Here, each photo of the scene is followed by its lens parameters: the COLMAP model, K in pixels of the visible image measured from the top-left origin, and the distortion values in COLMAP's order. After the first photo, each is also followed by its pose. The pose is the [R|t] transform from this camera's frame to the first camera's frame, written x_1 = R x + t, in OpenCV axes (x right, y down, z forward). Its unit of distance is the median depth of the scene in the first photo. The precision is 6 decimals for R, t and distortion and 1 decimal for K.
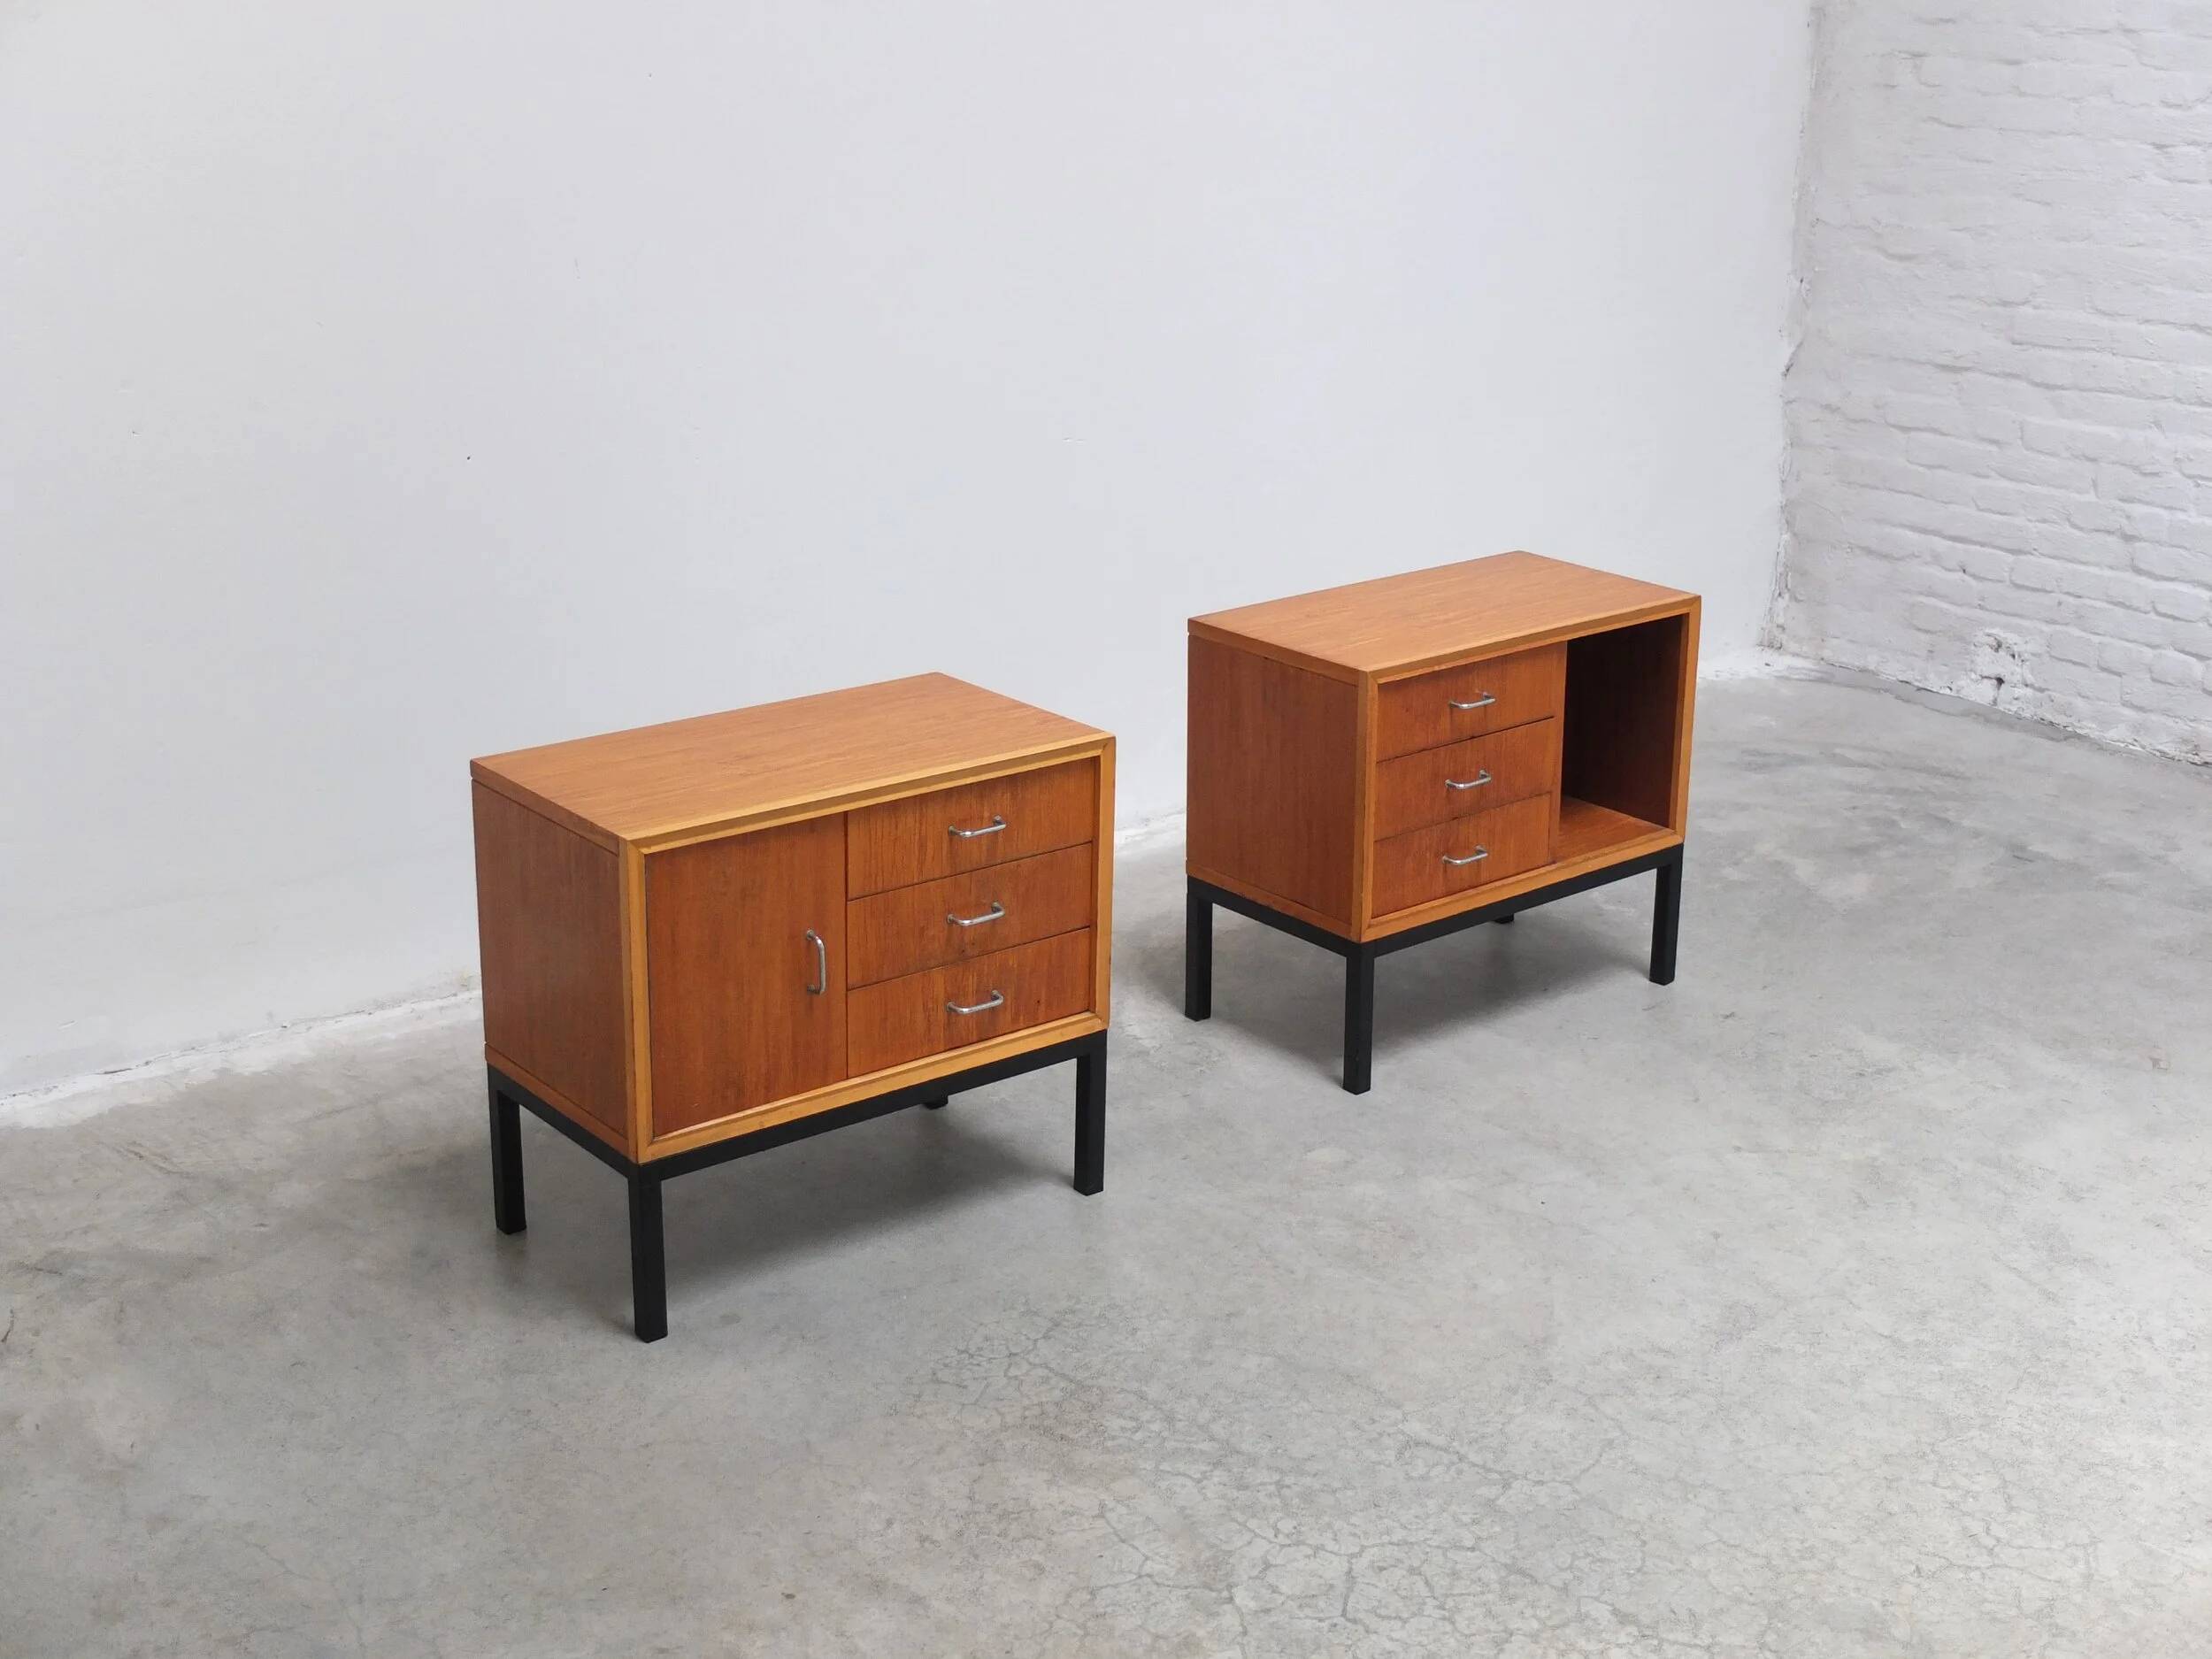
lens RADIAL K [[2879.4, 0, 1123.8], [0, 2879.4, 820.4], [0, 0, 1]] dist [-0.087617, 0.000000]
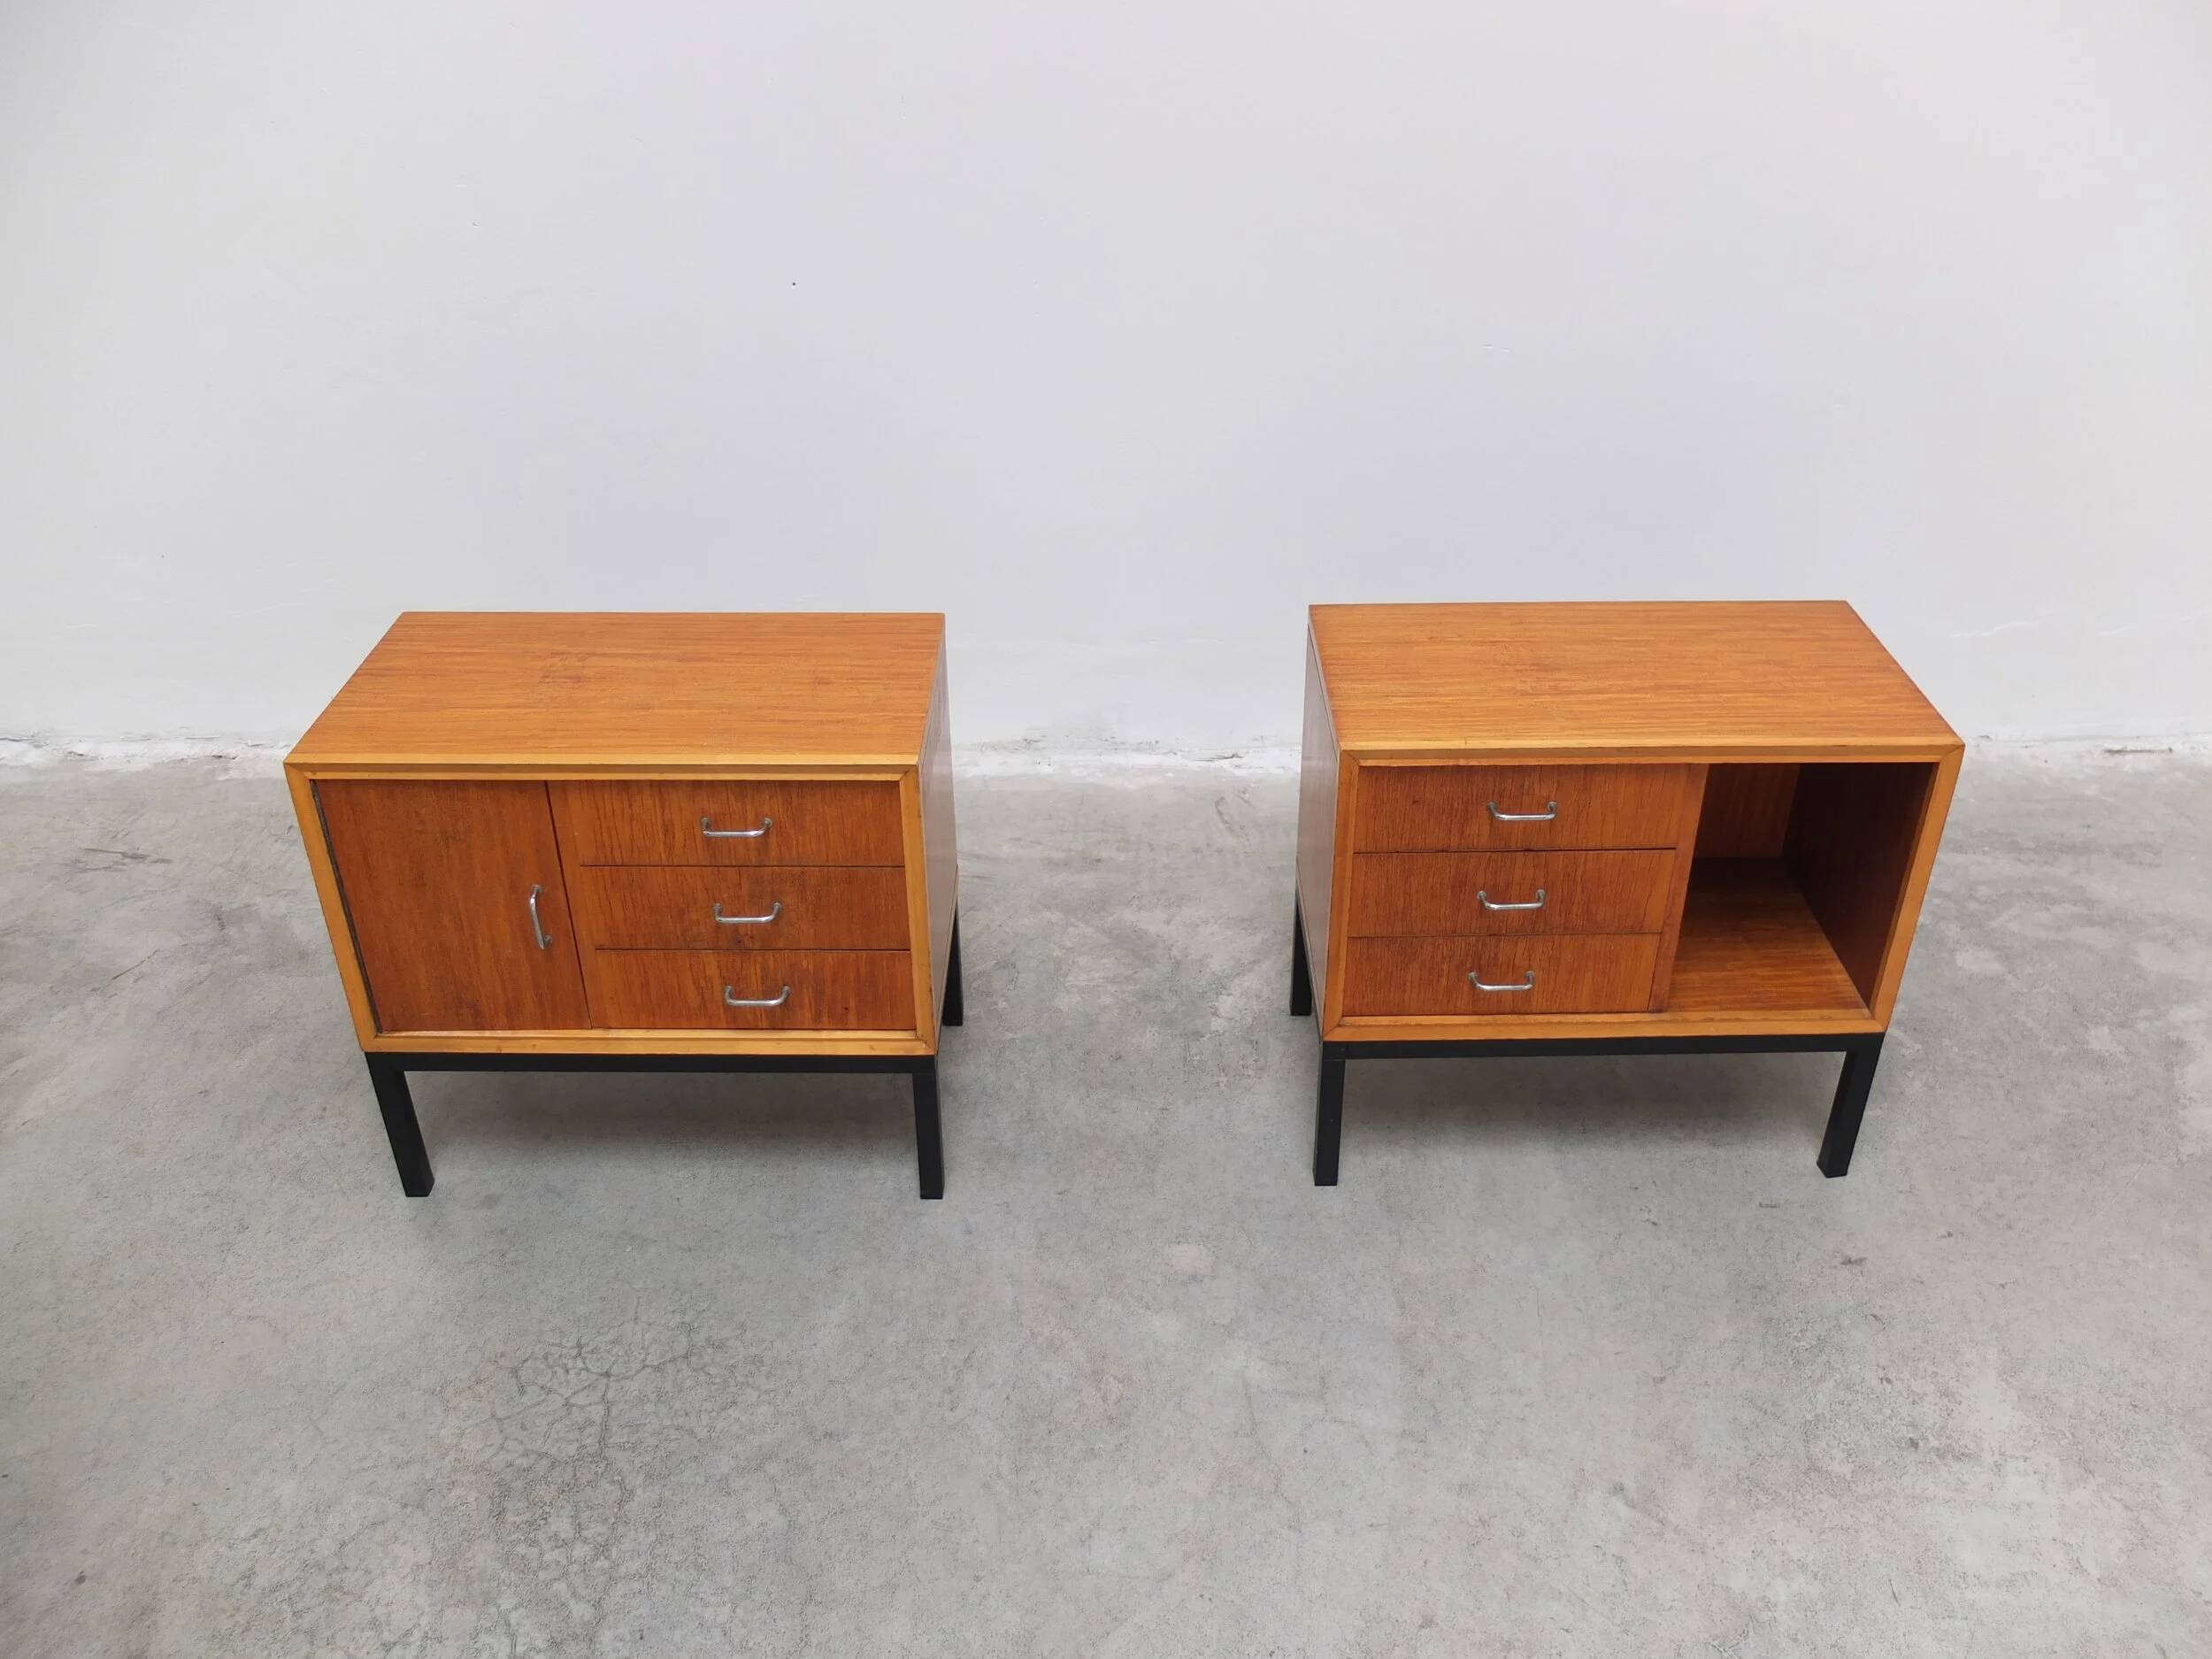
lens RADIAL K [[1794.7, 0, 1132.1], [0, 1794.7, 879.8], [0, 0, 1]] dist [-0.071680, 0.065312]
pose [[0.780420, 0.329825, -0.531187, 0.308122], [-0.188022, 0.934026, 0.303714, -0.154975], [0.596315, -0.137150, 0.790948, 0.547005]]
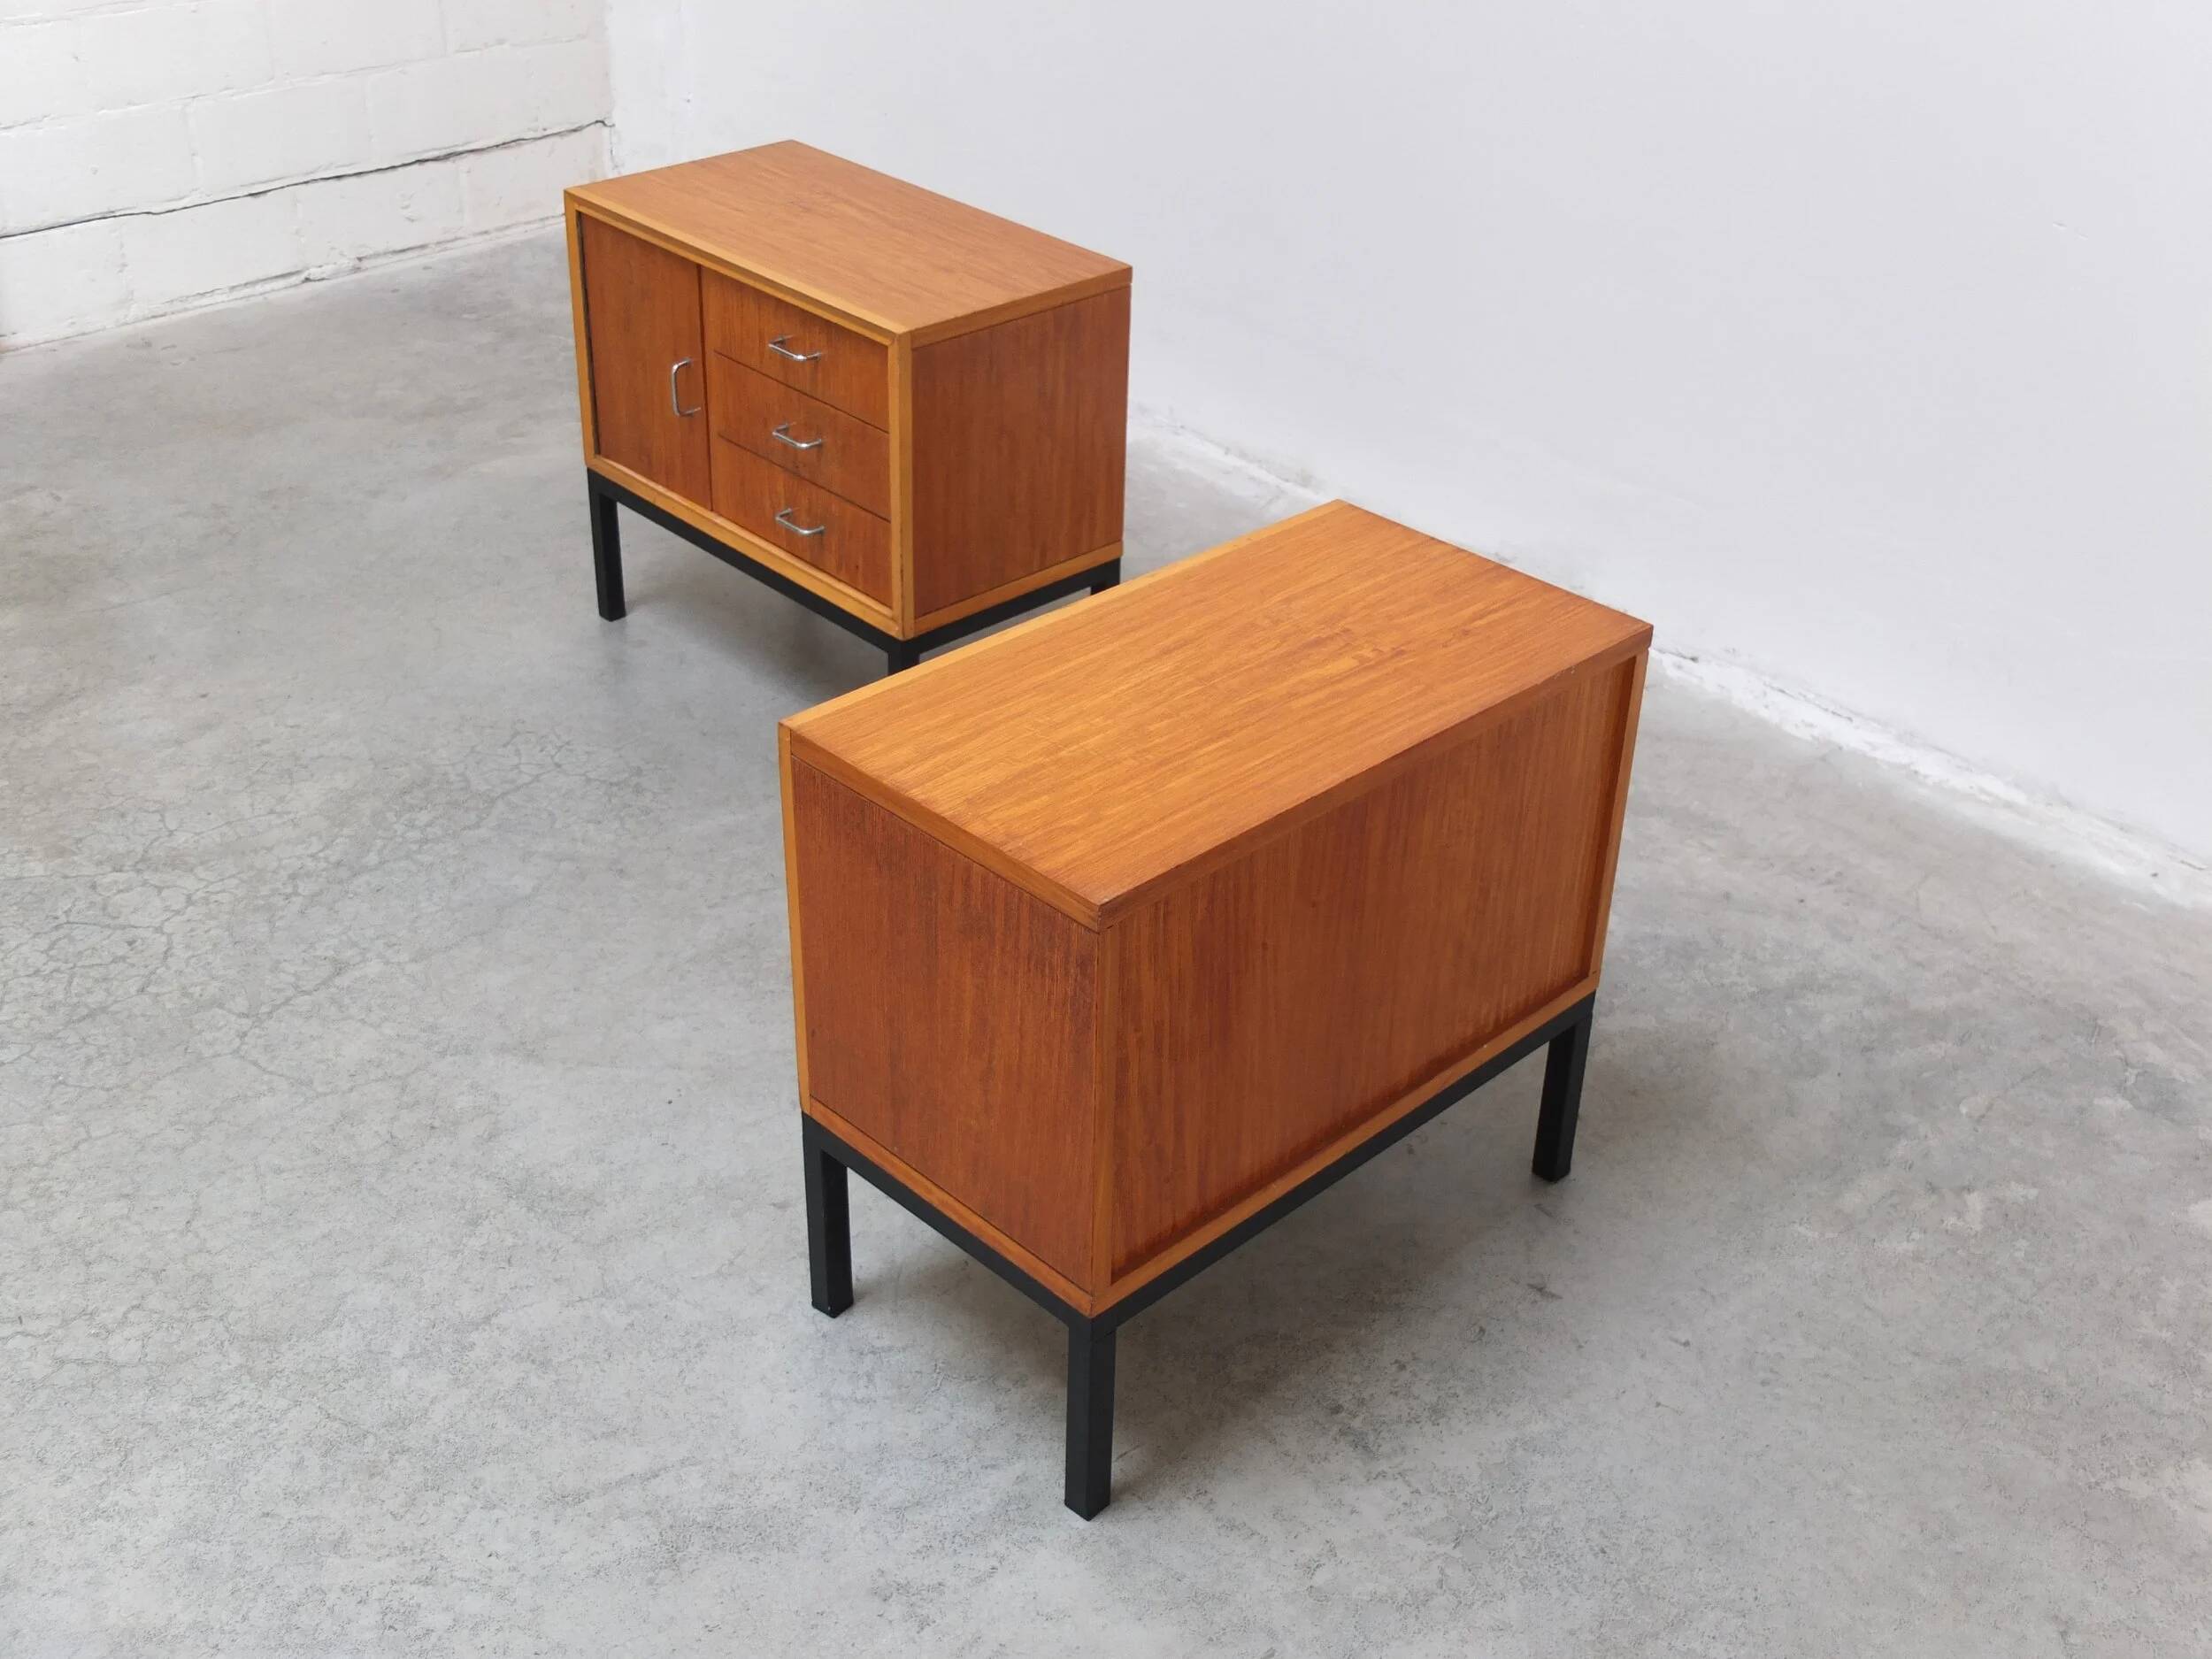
lens RADIAL K [[2451.6, 0, 1060.1], [0, 2451.6, 809.2], [0, 0, 1]] dist [-0.053672, 0.000000]
pose [[0.063153, 0.505622, -0.860441, 0.665821], [-0.333466, 0.823300, 0.459322, -0.249621], [0.940645, 0.257920, 0.220601, 0.822179]]
